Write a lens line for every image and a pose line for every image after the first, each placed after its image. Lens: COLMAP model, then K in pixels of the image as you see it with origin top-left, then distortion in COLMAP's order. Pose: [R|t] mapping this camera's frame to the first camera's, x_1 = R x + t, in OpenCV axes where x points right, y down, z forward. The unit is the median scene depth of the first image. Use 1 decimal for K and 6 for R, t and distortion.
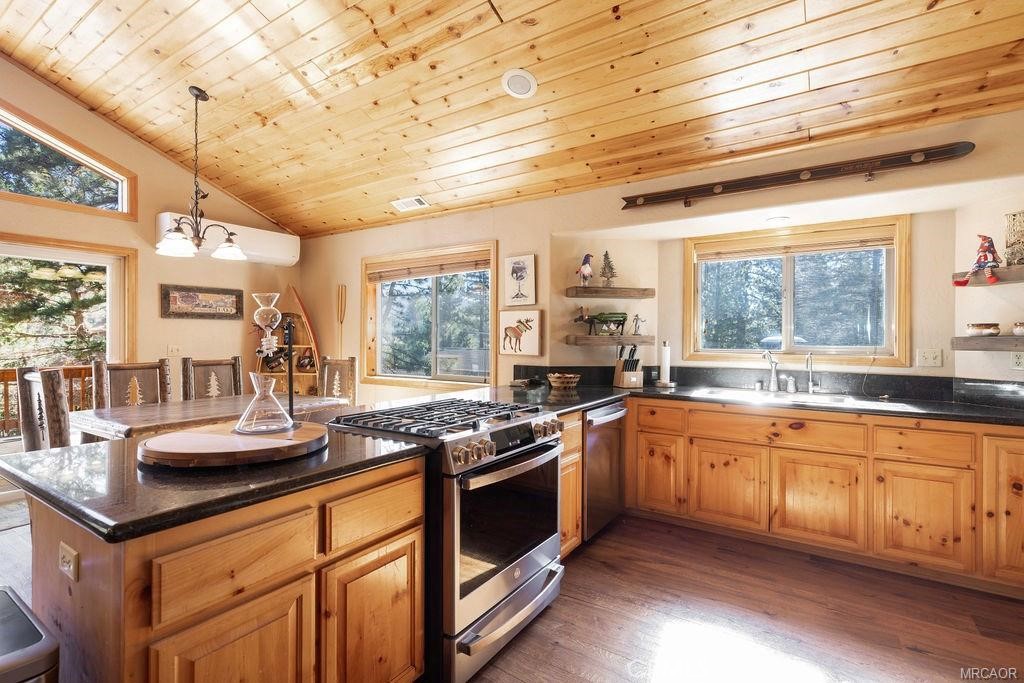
lens RADIAL K [[431.6, 0, 514.4], [0, 431.6, 342.5], [0, 0, 1]] dist [0.004043, 0.000156]
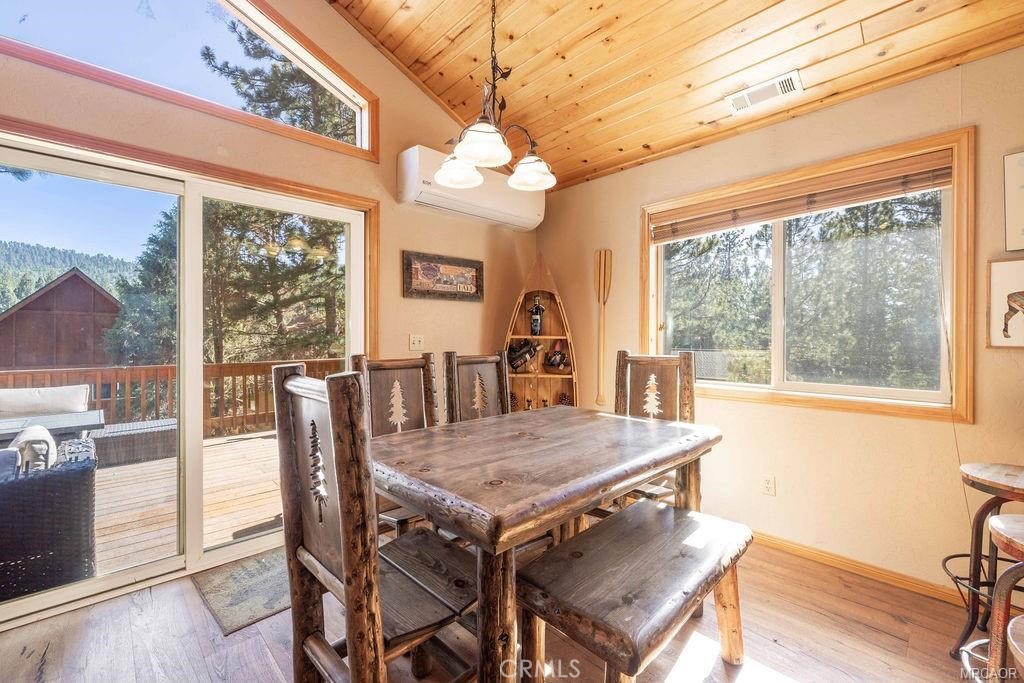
lens RADIAL K [[431.6, 0, 507.4], [0, 431.6, 339.2], [0, 0, 1]] dist [0.004043, 0.000156]
pose [[0.959062, -0.004865, -0.283153, -0.408044], [0.004362, 0.999988, -0.002408, 0.014973], [0.283161, 0.001075, 0.959072, 0.326540]]
